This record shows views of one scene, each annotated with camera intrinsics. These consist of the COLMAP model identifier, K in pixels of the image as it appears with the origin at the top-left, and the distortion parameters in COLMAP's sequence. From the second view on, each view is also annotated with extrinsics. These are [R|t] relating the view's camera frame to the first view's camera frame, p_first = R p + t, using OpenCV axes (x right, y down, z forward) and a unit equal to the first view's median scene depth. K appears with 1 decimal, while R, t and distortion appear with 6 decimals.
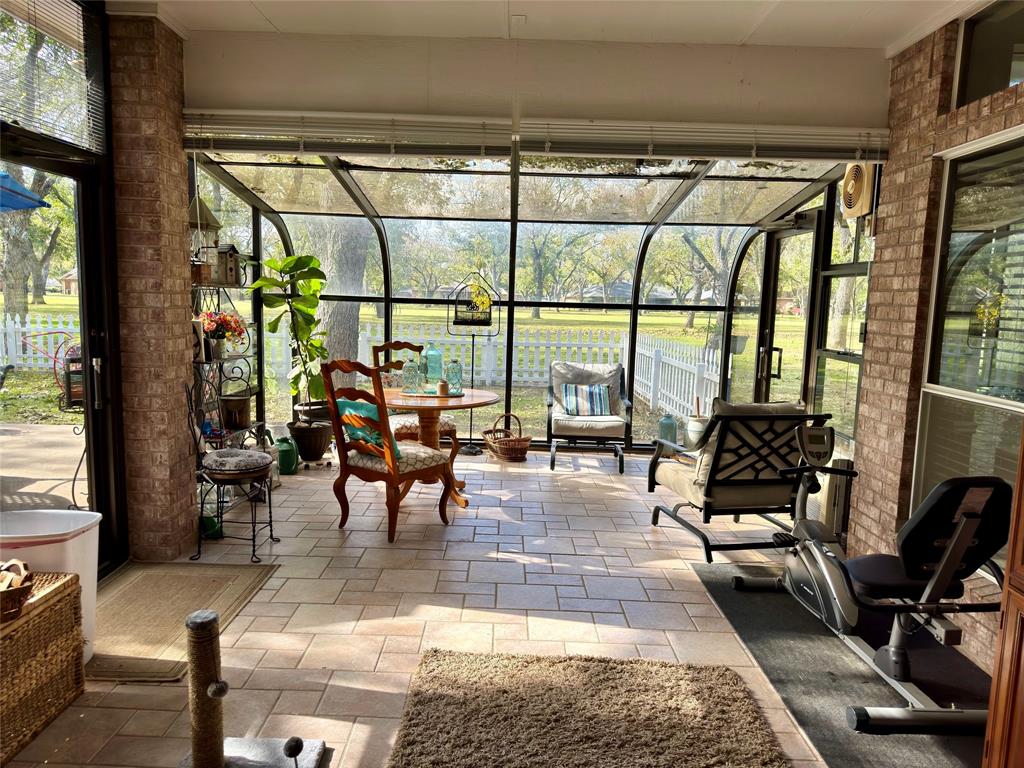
lens RADIAL K [[712.5, 0, 516.3], [0, 712.5, 389.4], [0, 0, 1]] dist [0.119274, -0.191950]
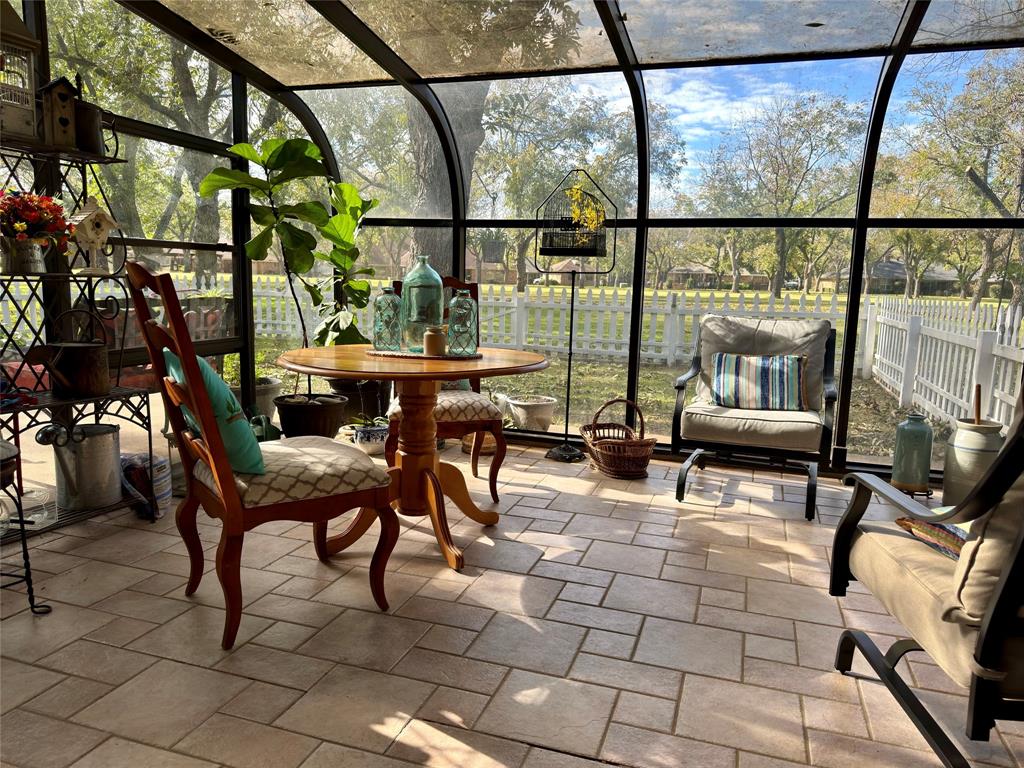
lens RADIAL K [[736.5, 0, 512.0], [0, 736.5, 384.0], [0, 0, 1]] dist [0.085208, -0.151880]
pose [[0.949521, 0.042684, -0.310786, 0.098194], [-0.038791, 0.999072, 0.018699, 0.013113], [0.311296, -0.005699, 0.950296, 0.377003]]
